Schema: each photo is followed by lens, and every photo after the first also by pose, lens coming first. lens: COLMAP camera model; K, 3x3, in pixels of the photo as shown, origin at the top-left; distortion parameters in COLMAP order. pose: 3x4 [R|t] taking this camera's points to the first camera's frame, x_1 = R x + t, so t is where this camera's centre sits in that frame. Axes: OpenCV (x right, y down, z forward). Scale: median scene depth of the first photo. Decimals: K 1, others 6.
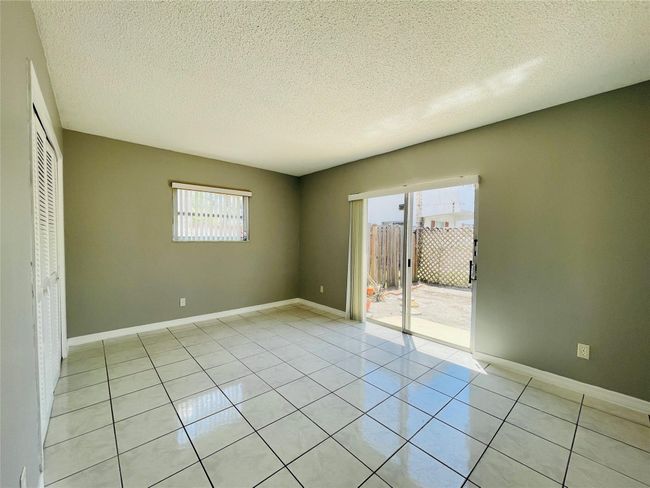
lens RADIAL K [[263.4, 0, 327.7], [0, 263.4, 243.1], [0, 0, 1]] dist [-0.004126, 0.001517]
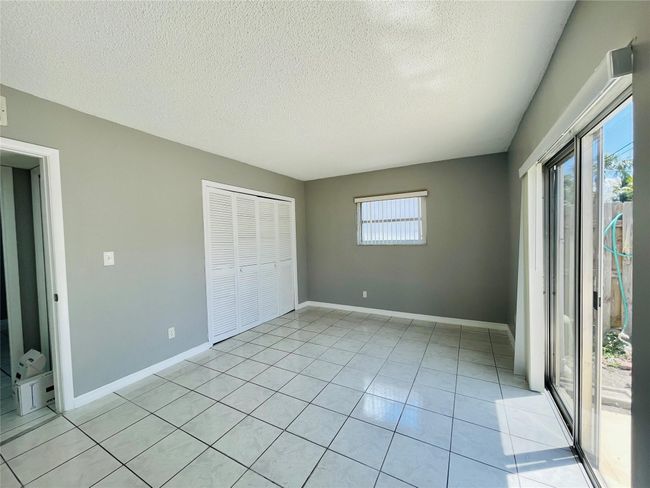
lens RADIAL K [[263.4, 0, 321.9], [0, 263.4, 243.5], [0, 0, 1]] dist [-0.004126, 0.001517]
pose [[0.347042, 0.011538, -0.937779, 0.561405], [-0.004831, 0.999933, 0.010514, -0.024945], [0.937837, 0.000882, 0.347074, 0.416117]]
